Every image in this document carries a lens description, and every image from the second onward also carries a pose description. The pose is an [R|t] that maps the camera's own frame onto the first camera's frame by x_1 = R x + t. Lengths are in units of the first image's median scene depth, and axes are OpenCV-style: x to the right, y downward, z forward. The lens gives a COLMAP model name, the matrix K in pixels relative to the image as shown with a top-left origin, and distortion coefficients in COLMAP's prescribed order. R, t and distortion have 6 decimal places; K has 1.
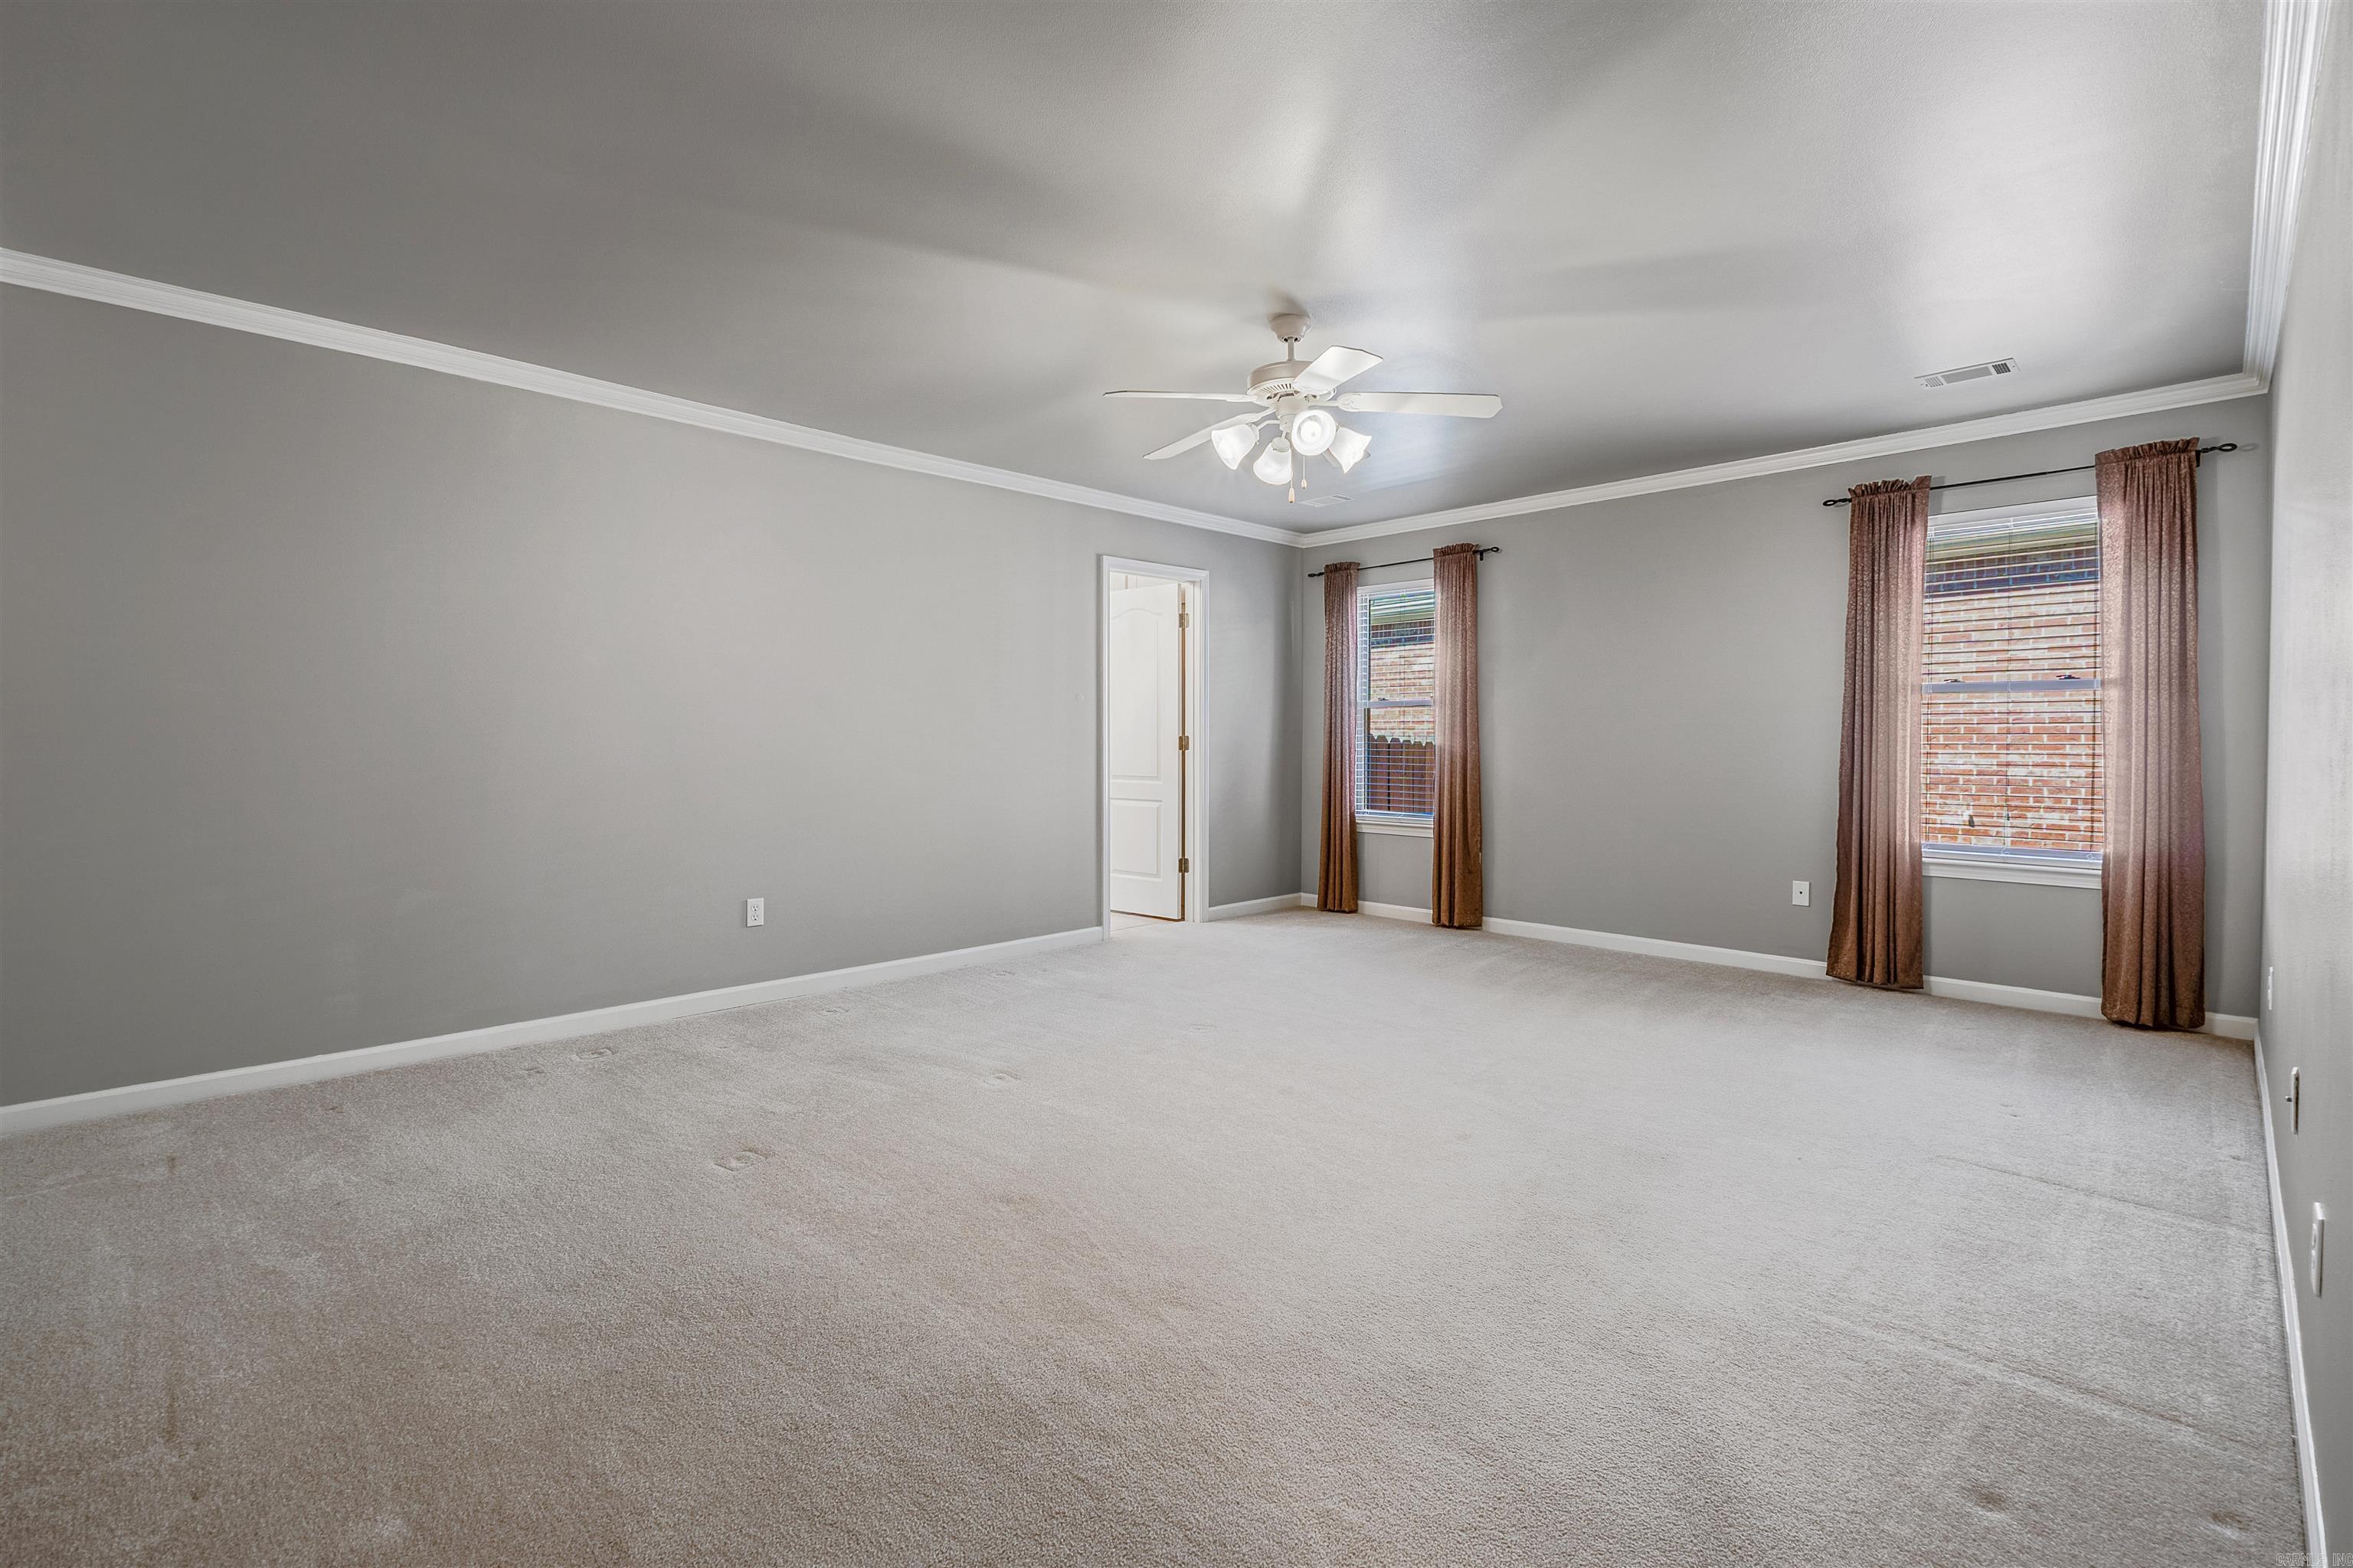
lens RADIAL K [[1025.8, 0, 1166.9], [0, 1025.8, 748.4], [0, 0, 1]] dist [0.003691, 0.000003]
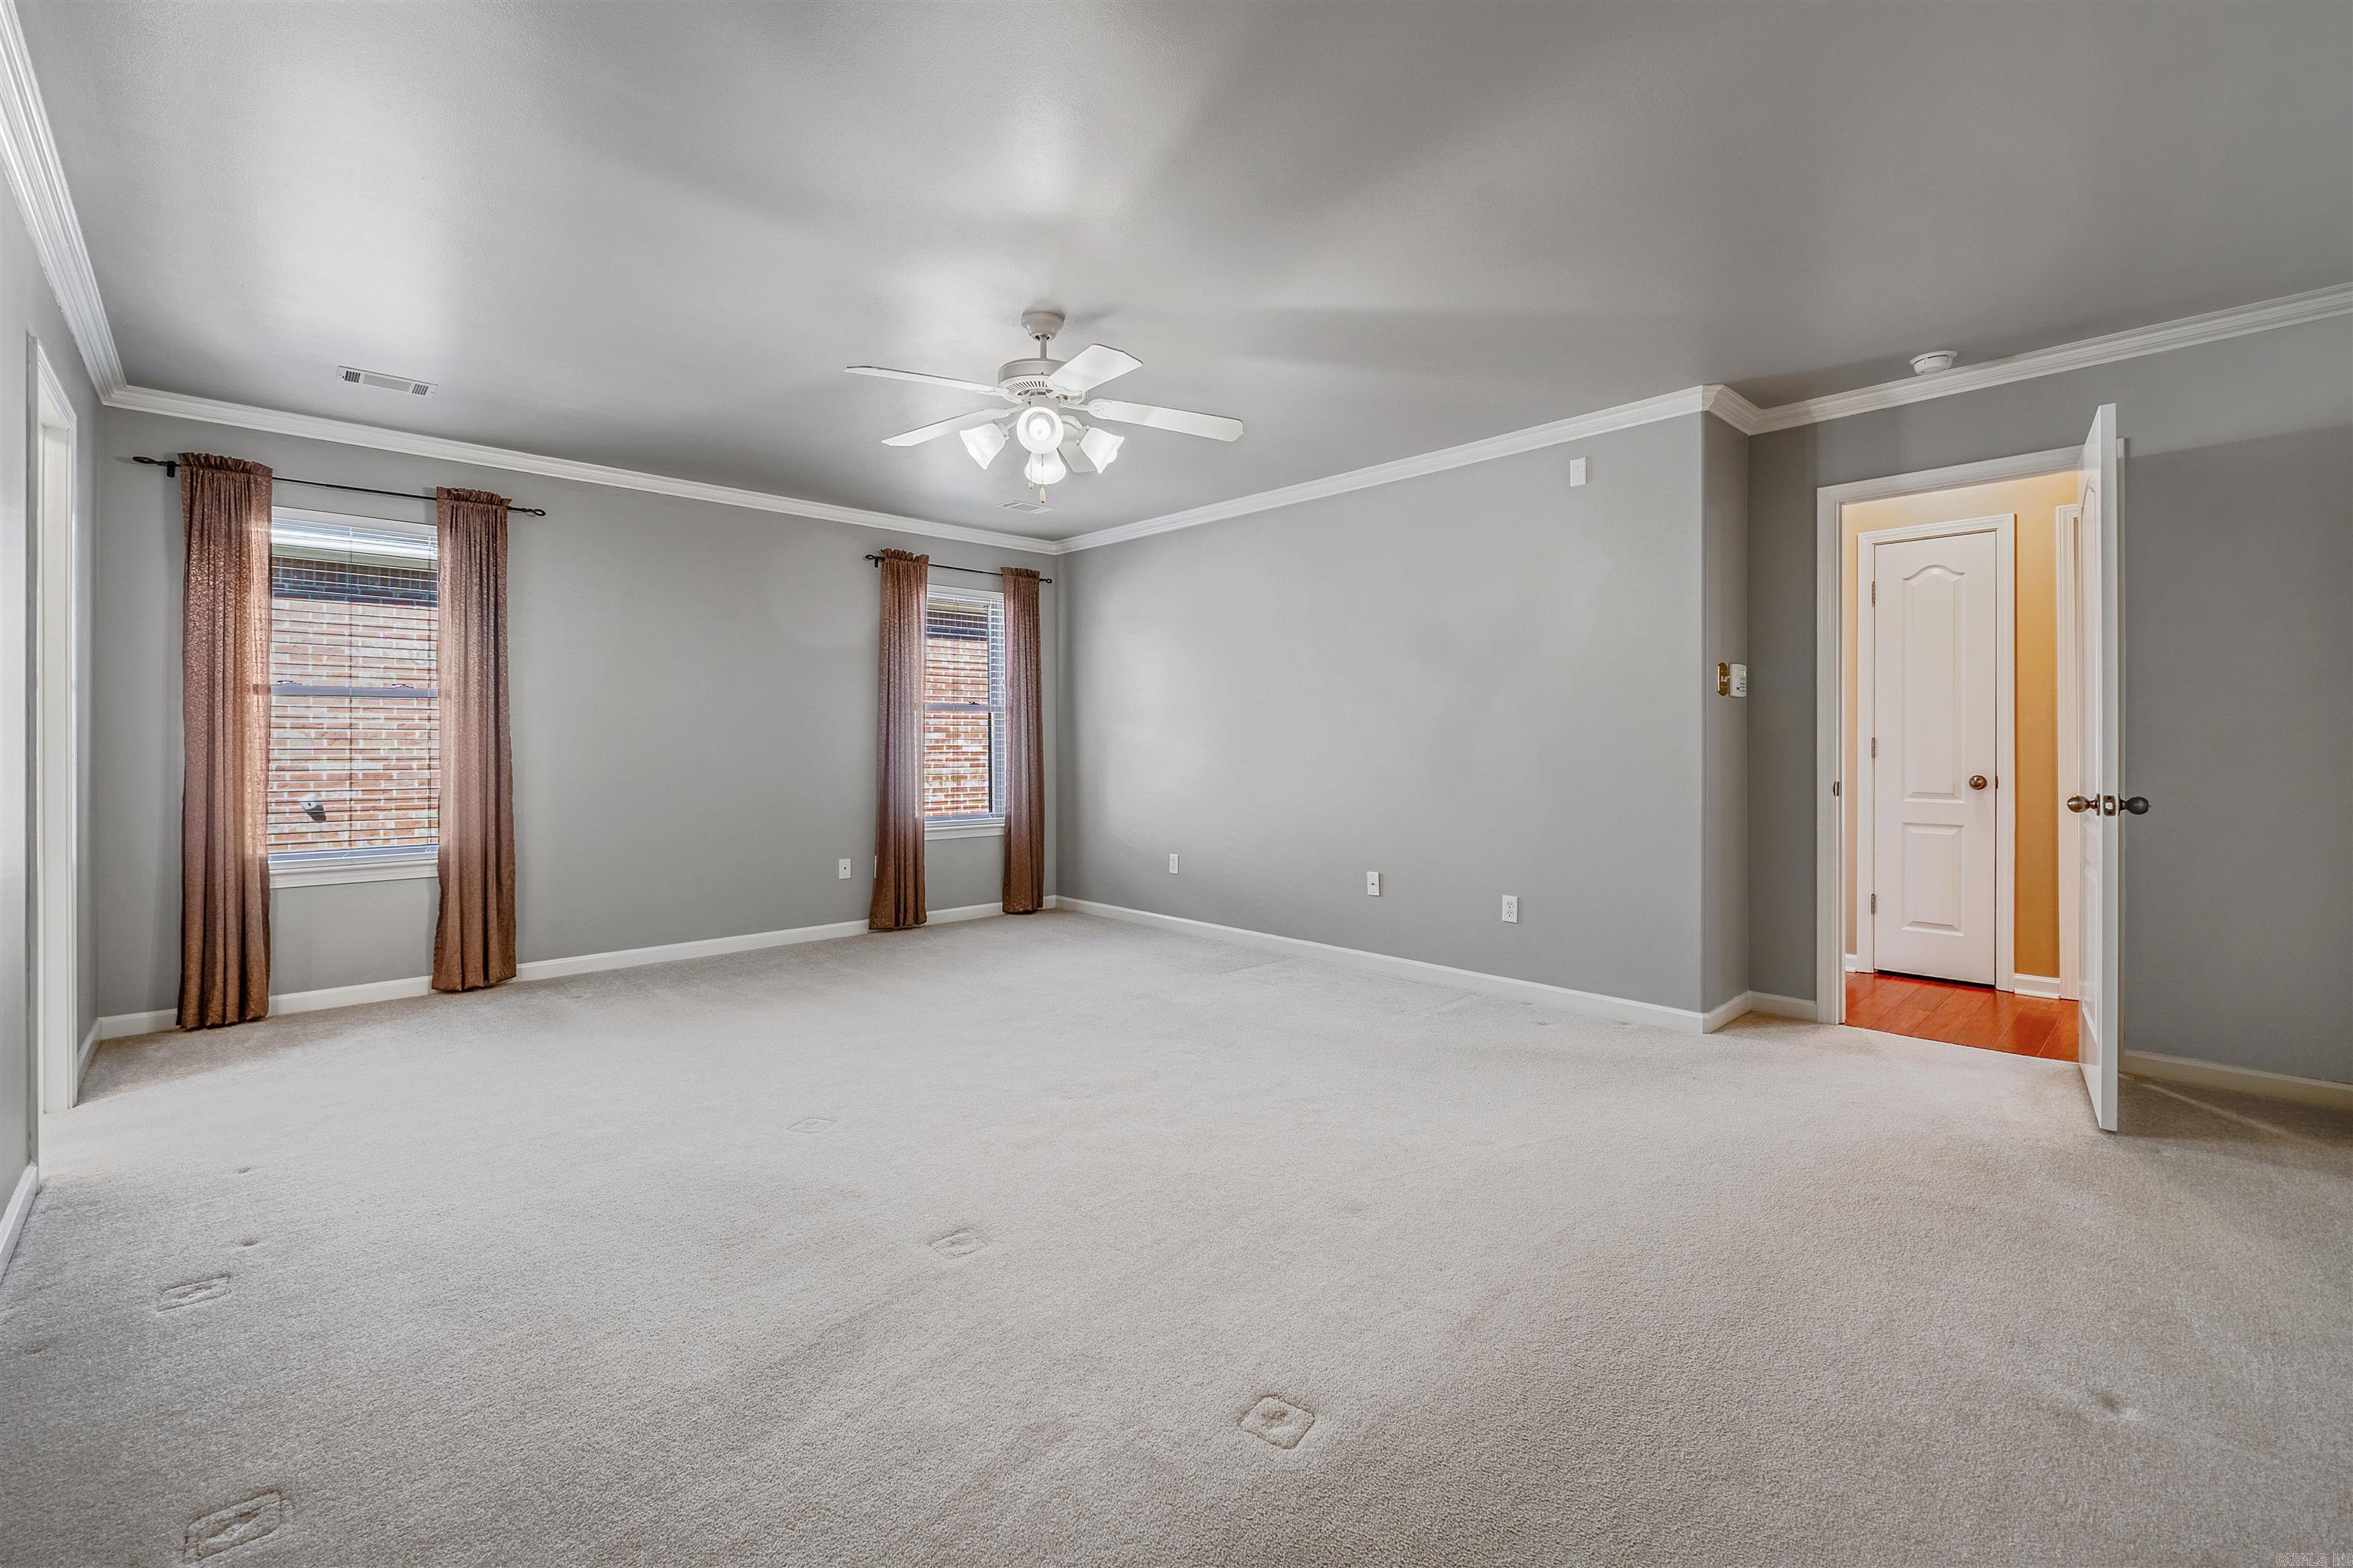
lens RADIAL K [[1025.1, 0, 1167.6], [0, 1025.1, 773.3], [0, 0, 1]] dist [-0.003224, -0.000172]
pose [[0.029263, -0.030041, 0.999120, -0.477049], [0.010313, 0.999504, 0.029751, -0.004757], [-0.999519, 0.009434, 0.029558, 0.462922]]
